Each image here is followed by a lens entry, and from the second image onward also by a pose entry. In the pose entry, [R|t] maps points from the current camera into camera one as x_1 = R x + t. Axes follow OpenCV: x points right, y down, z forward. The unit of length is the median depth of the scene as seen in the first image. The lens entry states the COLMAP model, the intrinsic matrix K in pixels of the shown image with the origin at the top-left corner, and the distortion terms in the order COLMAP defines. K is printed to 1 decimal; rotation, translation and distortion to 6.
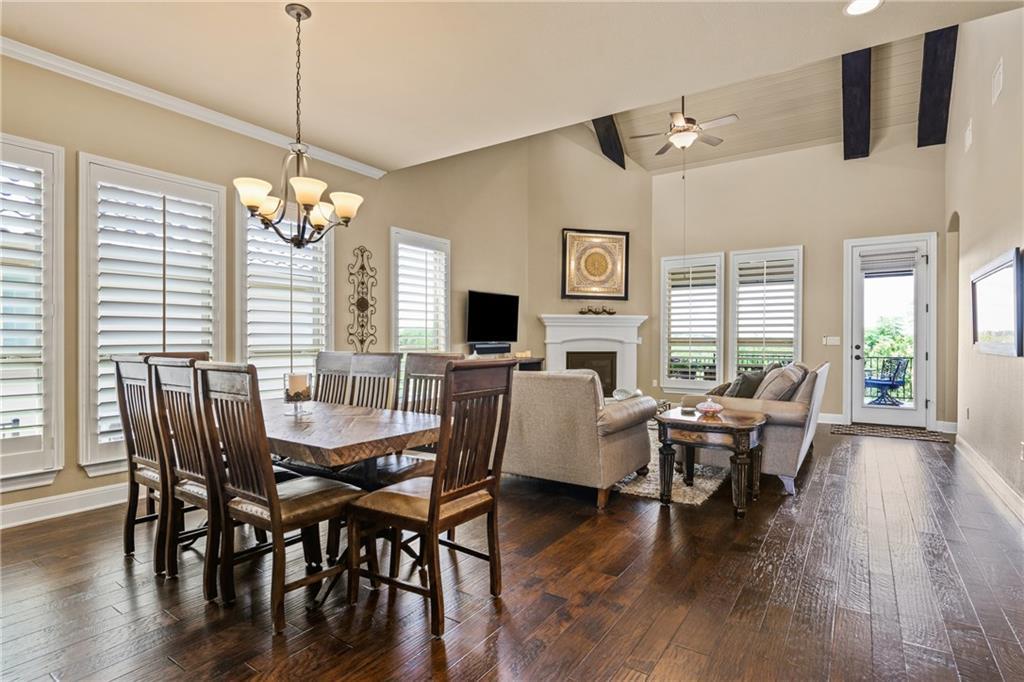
lens RADIAL K [[522.3, 0, 509.2], [0, 522.3, 347.1], [0, 0, 1]] dist [0.004387, -0.000601]
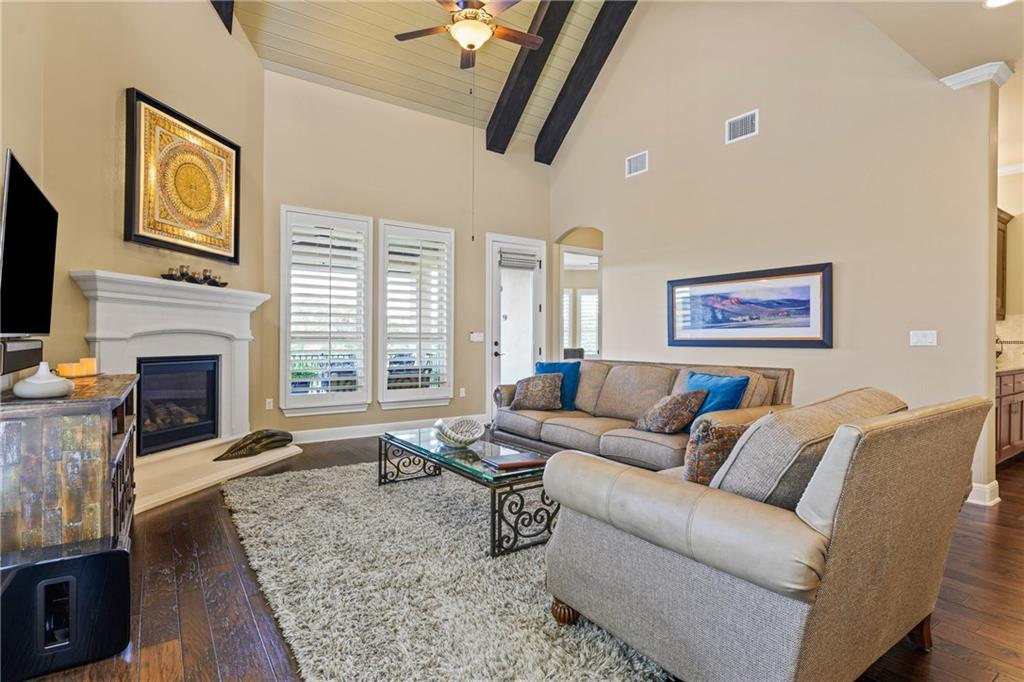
lens RADIAL K [[522.3, 0, 512.4], [0, 522.3, 339.3], [0, 0, 1]] dist [0.004387, -0.000601]
pose [[0.355520, 0.002046, 0.934666, -0.205386], [0.006992, 0.999964, -0.004849, -0.002725], [-0.934642, 0.008259, 0.355493, 0.523874]]
